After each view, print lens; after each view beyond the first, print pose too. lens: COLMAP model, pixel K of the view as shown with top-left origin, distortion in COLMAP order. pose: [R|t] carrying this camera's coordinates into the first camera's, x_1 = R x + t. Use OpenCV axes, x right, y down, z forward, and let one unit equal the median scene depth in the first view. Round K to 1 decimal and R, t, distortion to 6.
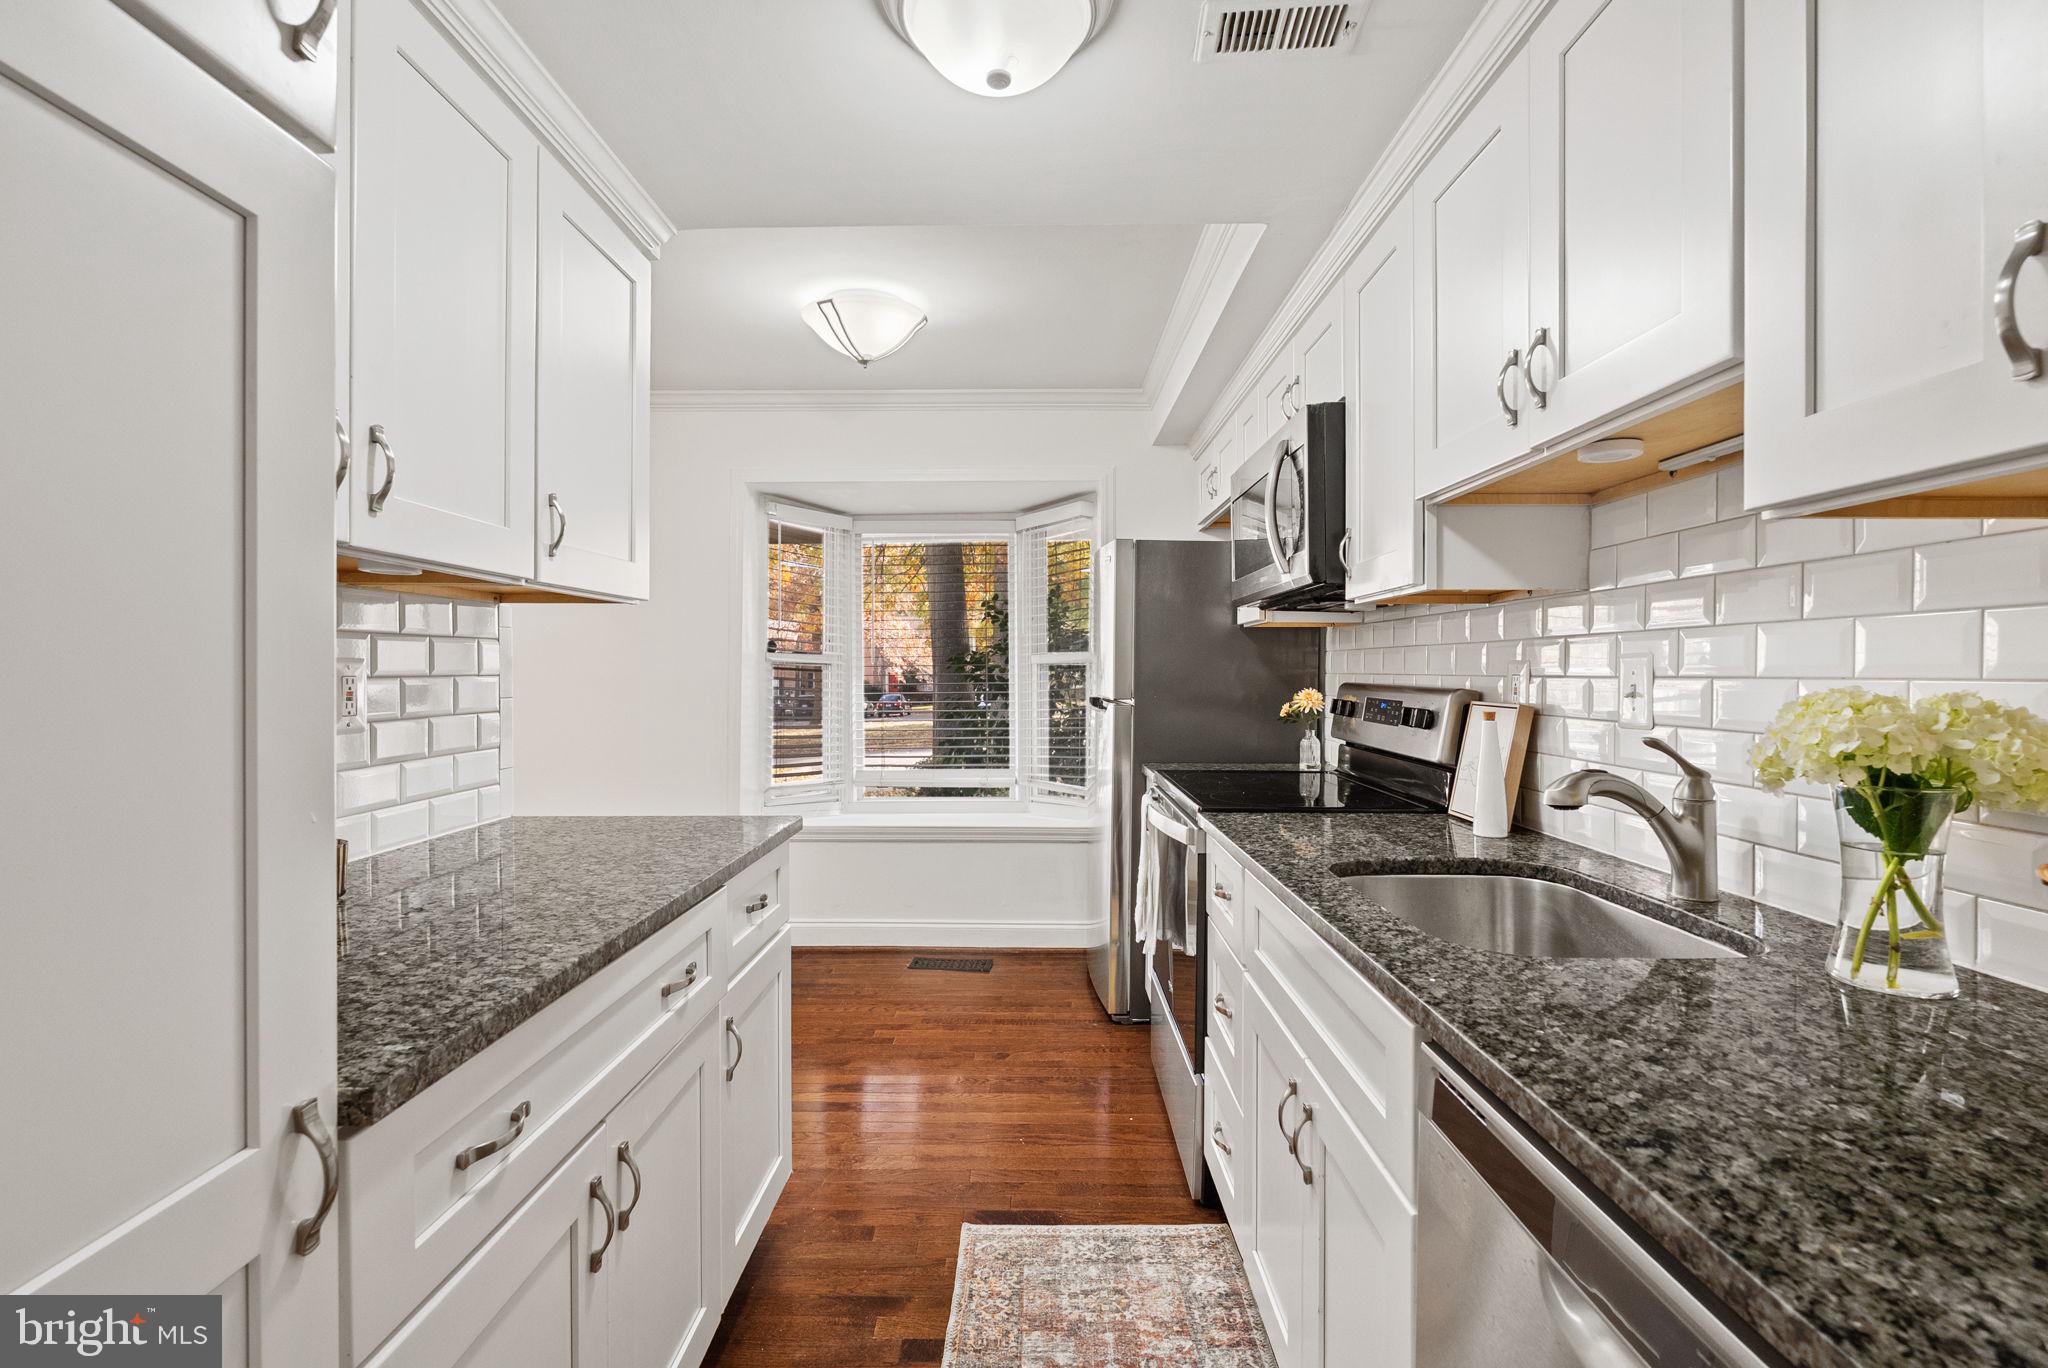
lens RADIAL K [[918.2, 0, 1024.7], [0, 918.2, 671.6], [0, 0, 1]] dist [-0.004085, -0.000268]
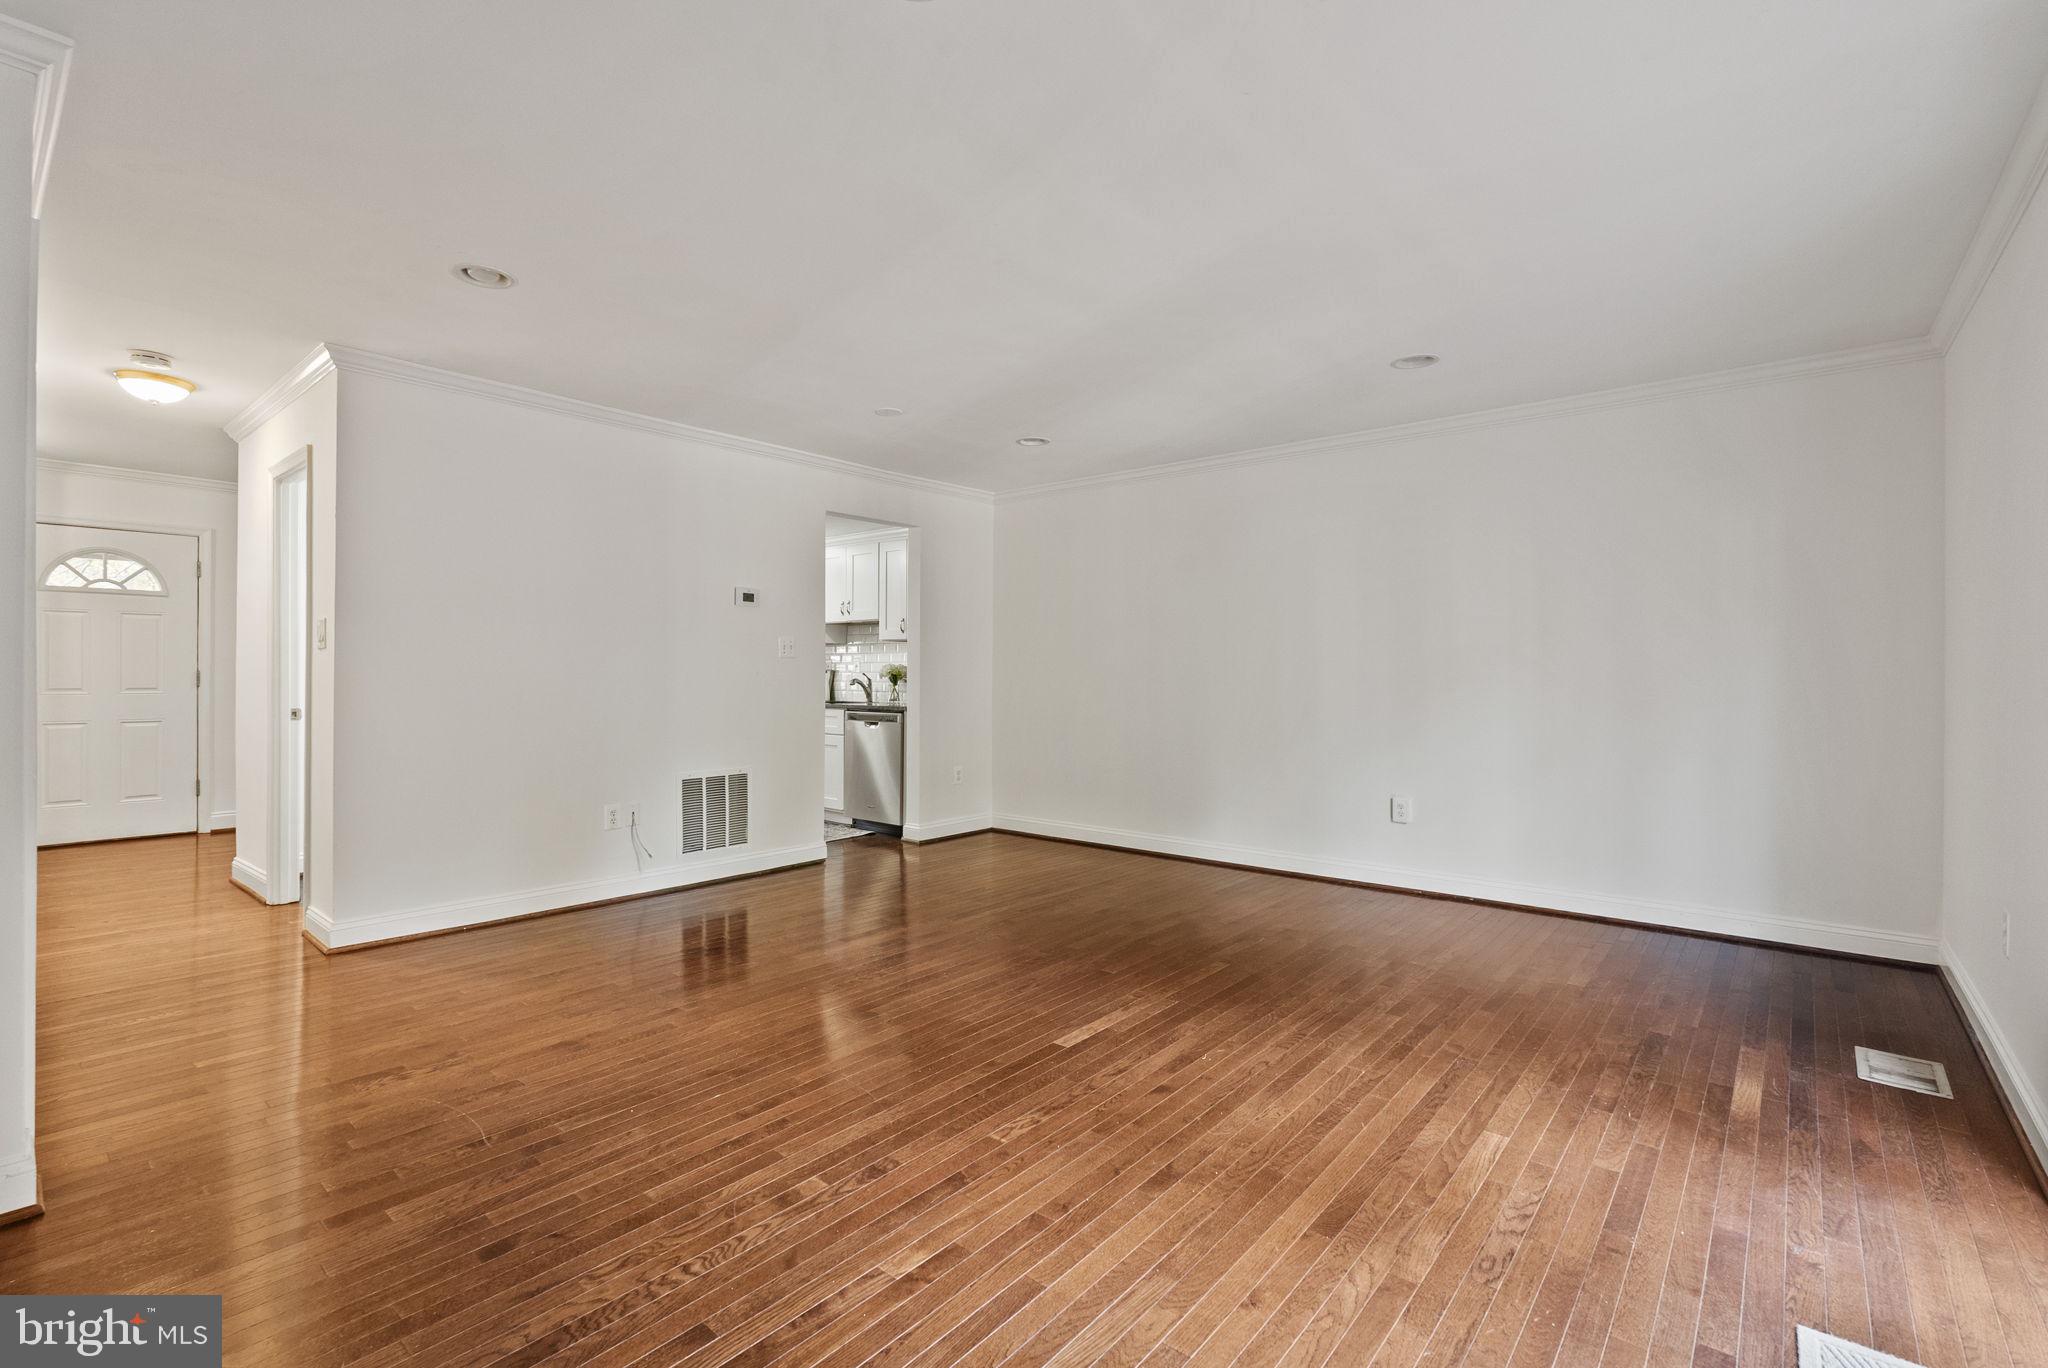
lens RADIAL K [[918.2, 0, 1024.3], [0, 918.2, 680.4], [0, 0, 1]] dist [-0.004085, -0.000268]
pose [[0.641453, 0.002246, 0.767159, -2.870398], [0.001989, 0.999987, -0.004591, 0.143315], [-0.767160, 0.004471, 0.641440, -3.219774]]
